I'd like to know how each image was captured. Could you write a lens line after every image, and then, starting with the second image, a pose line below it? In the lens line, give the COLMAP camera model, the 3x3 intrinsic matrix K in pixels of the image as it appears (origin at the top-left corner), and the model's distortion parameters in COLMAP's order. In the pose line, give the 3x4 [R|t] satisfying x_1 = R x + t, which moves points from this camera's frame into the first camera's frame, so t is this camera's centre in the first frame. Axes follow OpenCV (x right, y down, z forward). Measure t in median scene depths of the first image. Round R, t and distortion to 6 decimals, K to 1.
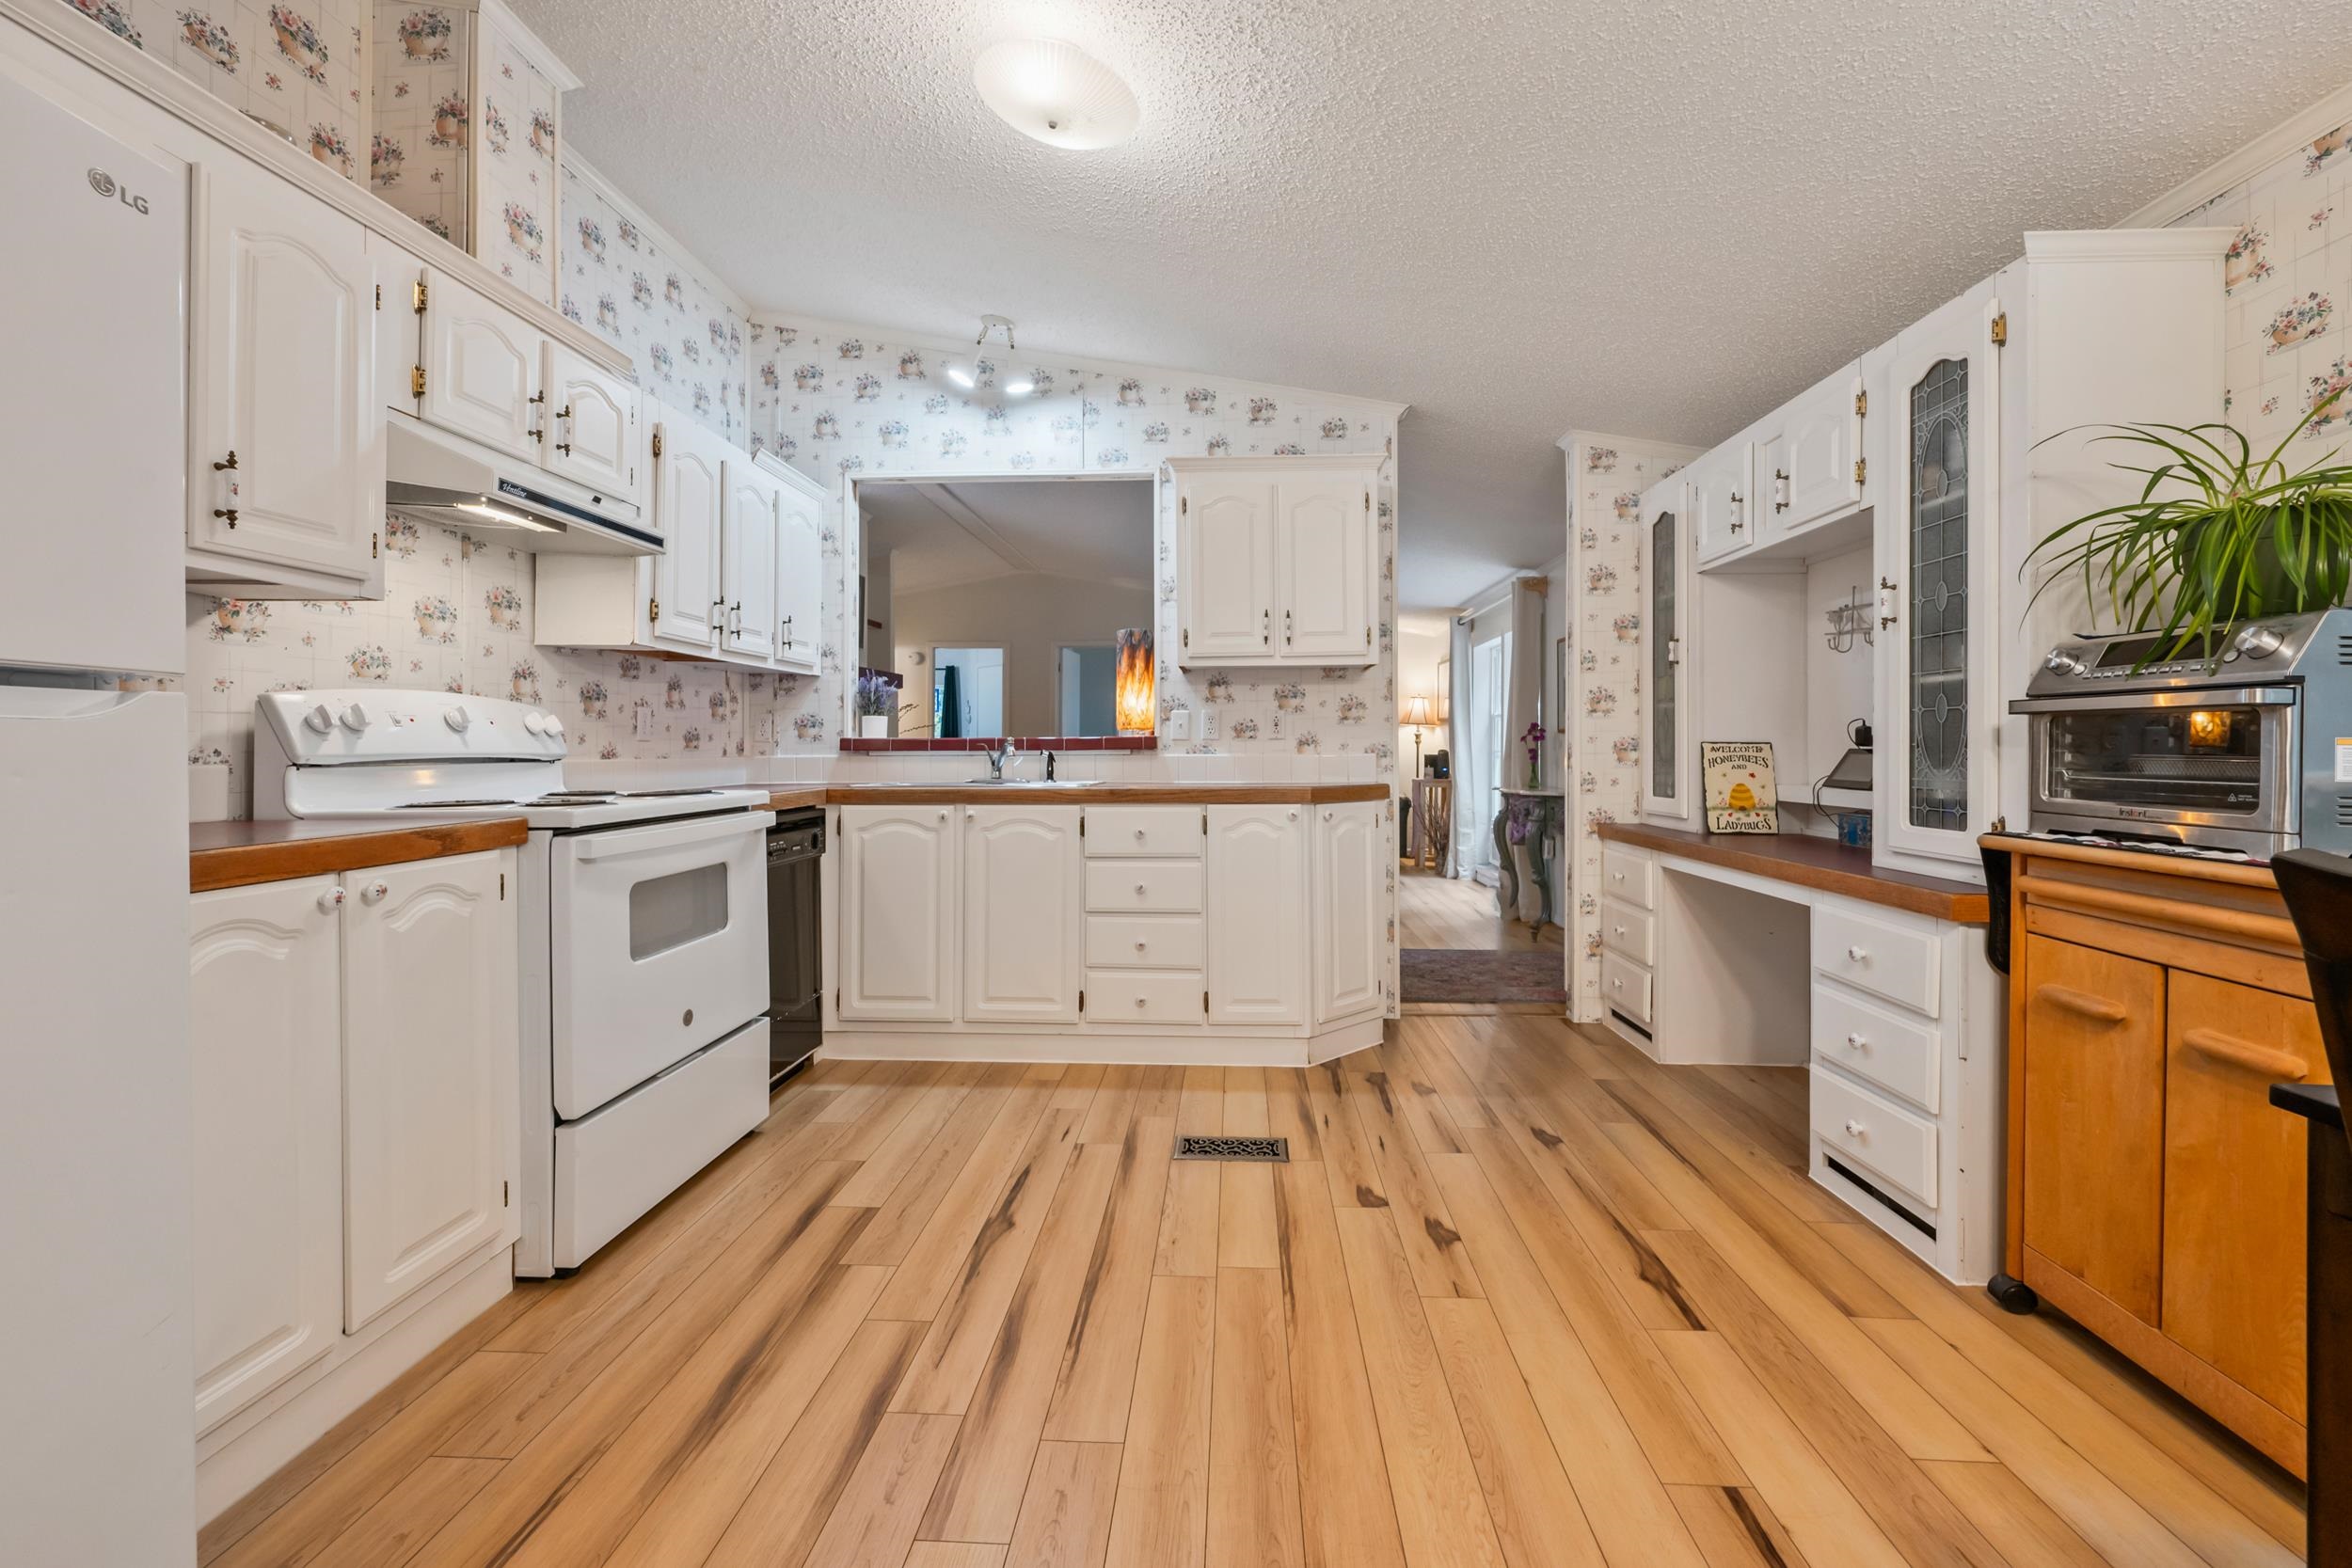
lens RADIAL K [[959.8, 0, 1181.0], [0, 959.8, 758.3], [0, 0, 1]] dist [0.001047, 0.000157]
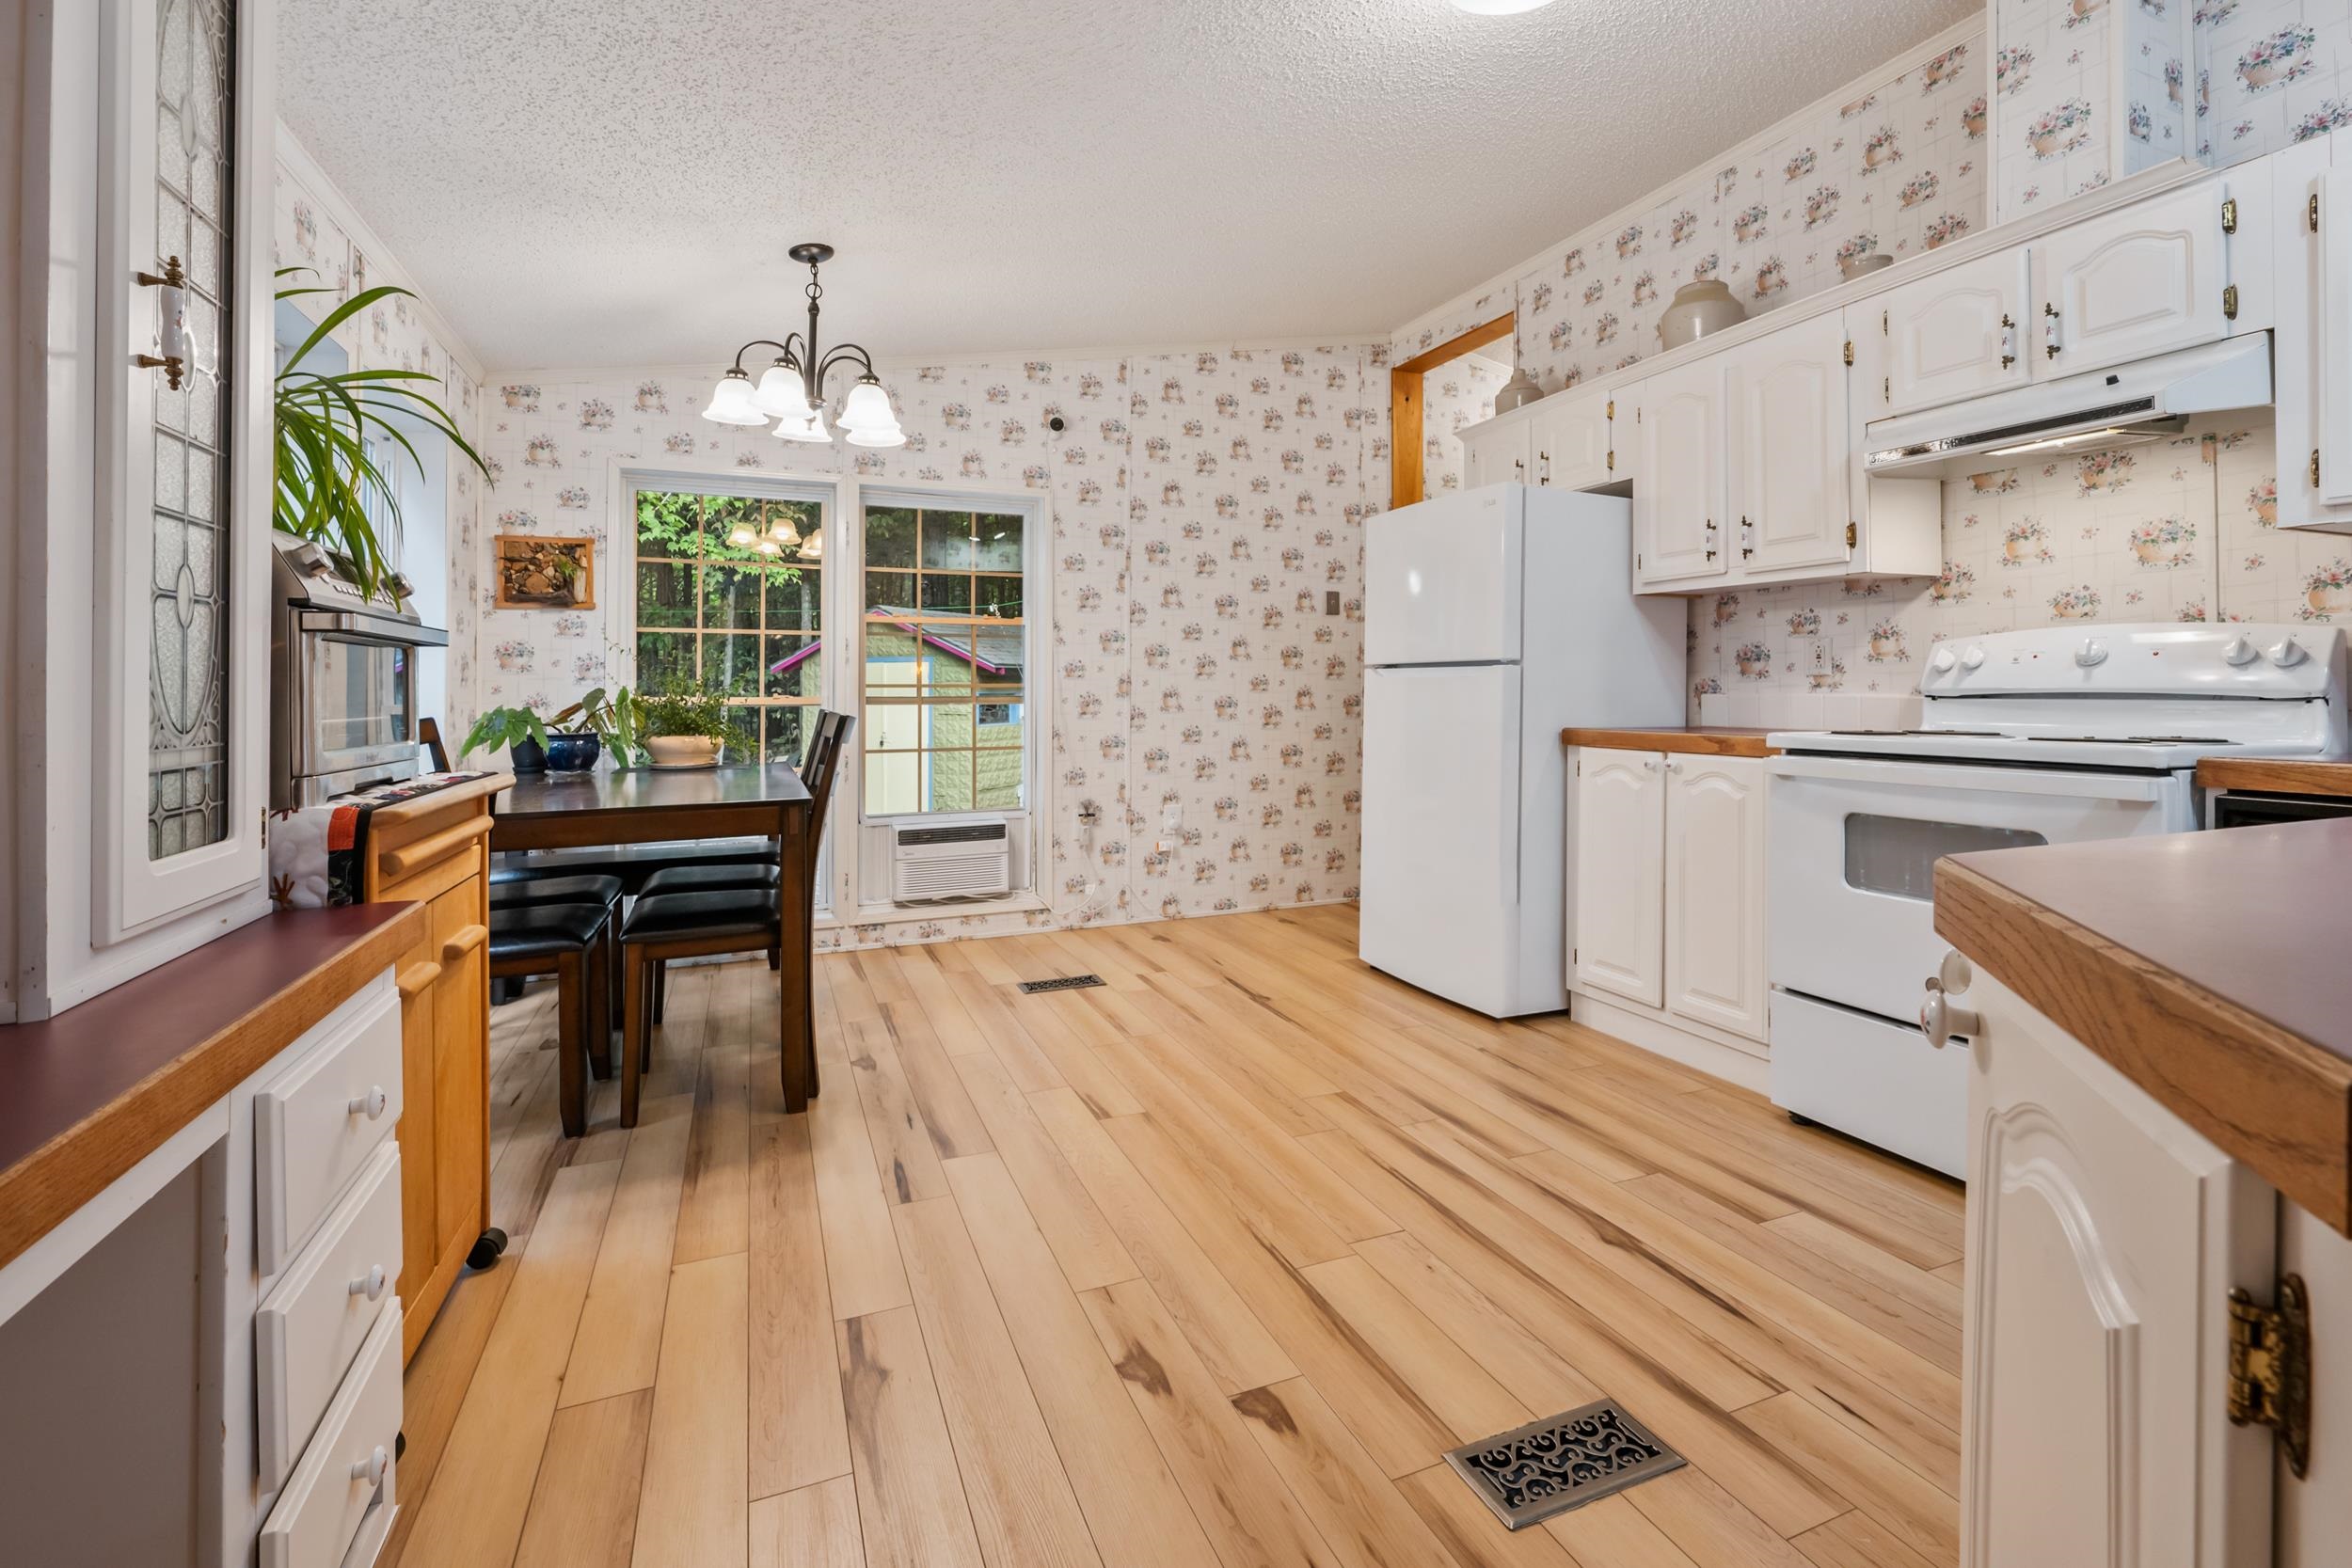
lens RADIAL K [[1035.0, 0, 1178.6], [0, 1035.0, 686.7], [0, 0, 1]] dist [-0.000354, -0.000027]
pose [[-0.902185, 0.001755, -0.431346, 0.585888], [-0.002363, 0.999957, 0.009011, -0.015582], [0.431343, 0.009149, -0.902142, 1.726031]]
